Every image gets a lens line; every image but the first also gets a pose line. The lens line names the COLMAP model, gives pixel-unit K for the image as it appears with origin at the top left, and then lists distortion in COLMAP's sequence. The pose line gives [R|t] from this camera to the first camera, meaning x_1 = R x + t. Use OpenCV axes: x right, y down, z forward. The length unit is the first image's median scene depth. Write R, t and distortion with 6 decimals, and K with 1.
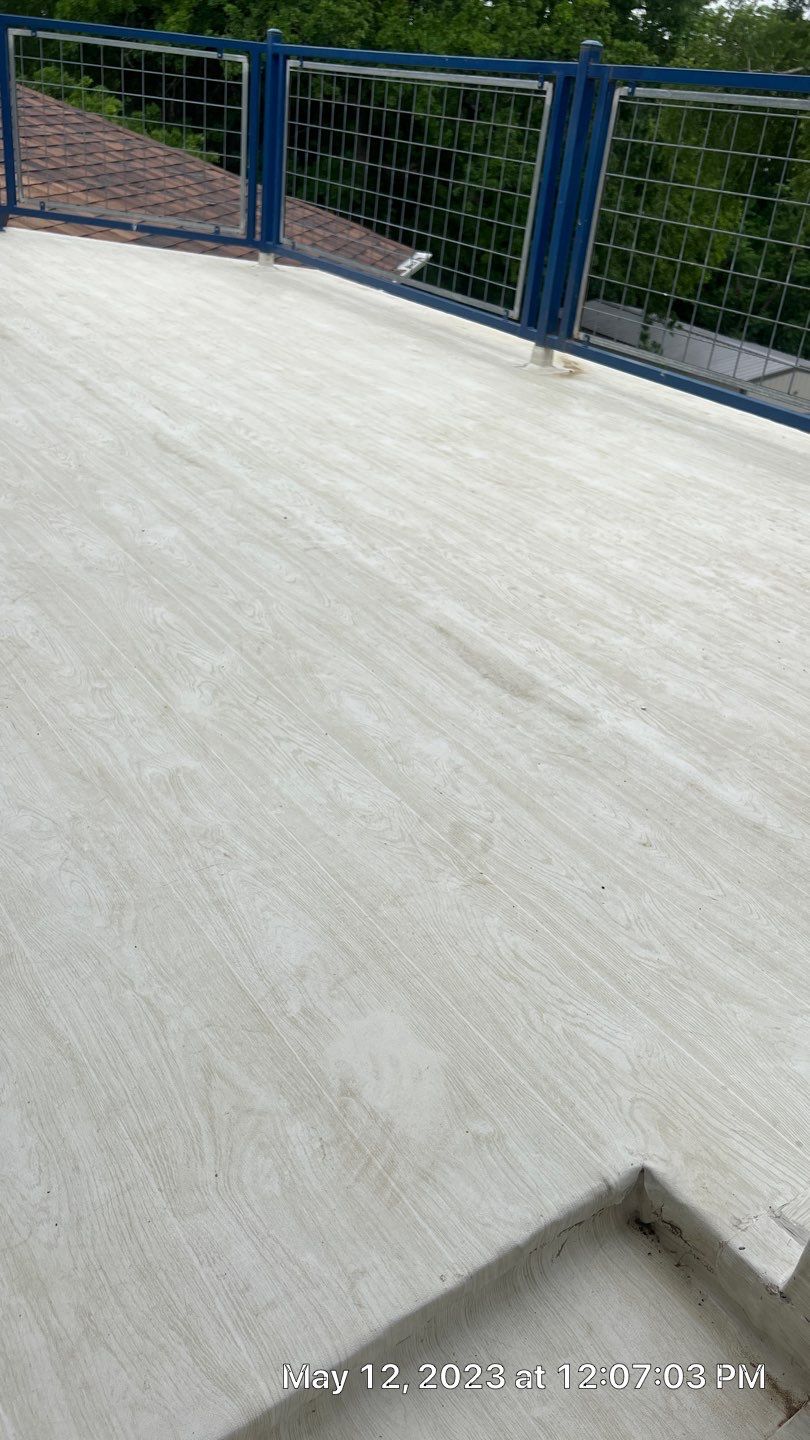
lens RADIAL K [[1095.1, 0, 411.3], [0, 1095.1, 720.6], [0, 0, 1]] dist [0.063681, -0.087975]
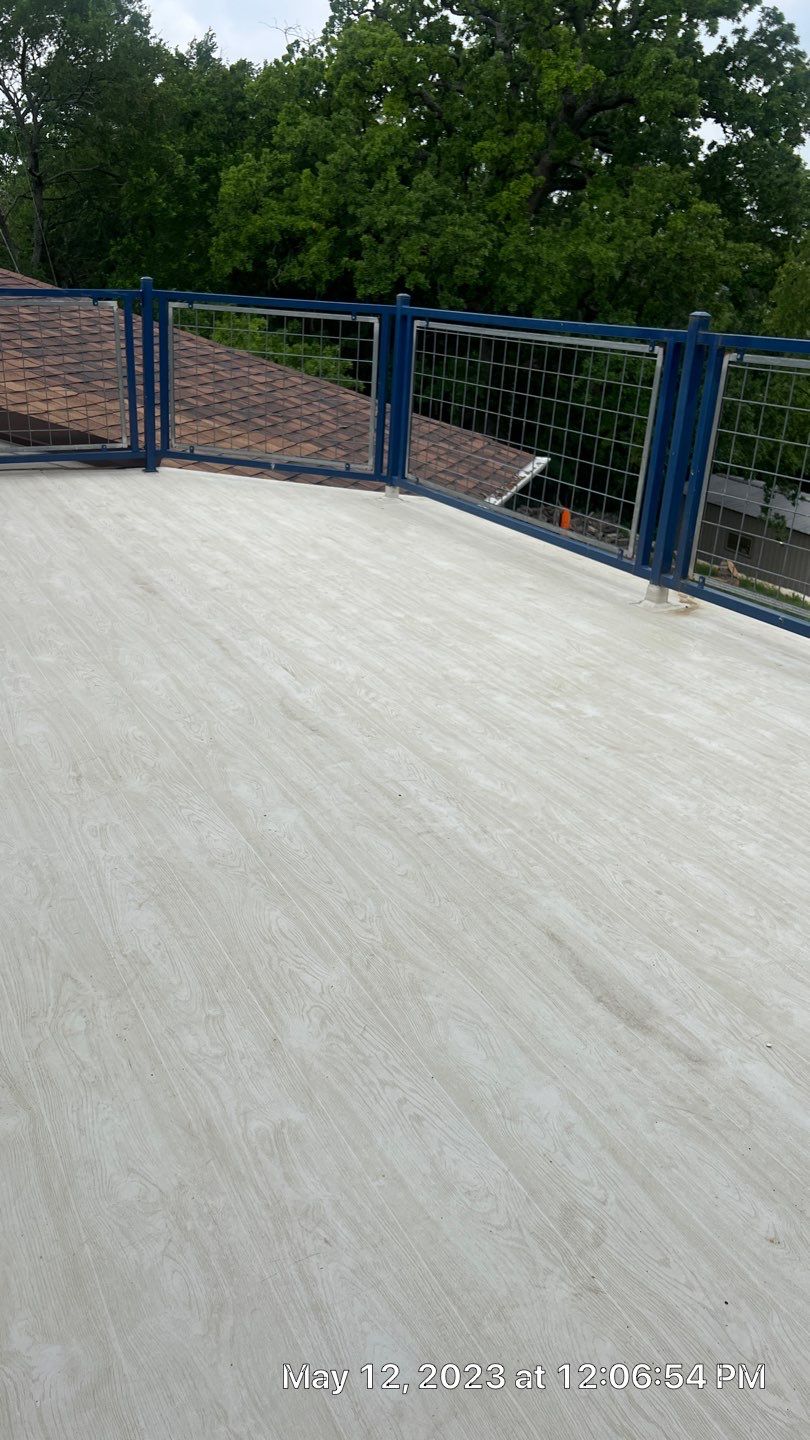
lens RADIAL K [[1095.1, 0, 387.5], [0, 1095.1, 709.4], [0, 0, 1]] dist [0.063681, -0.087975]
pose [[0.991295, -0.001866, -0.131646, 0.009011], [-0.018620, 0.987863, -0.154208, -0.113745], [0.130336, 0.155317, 0.979229, -0.017637]]
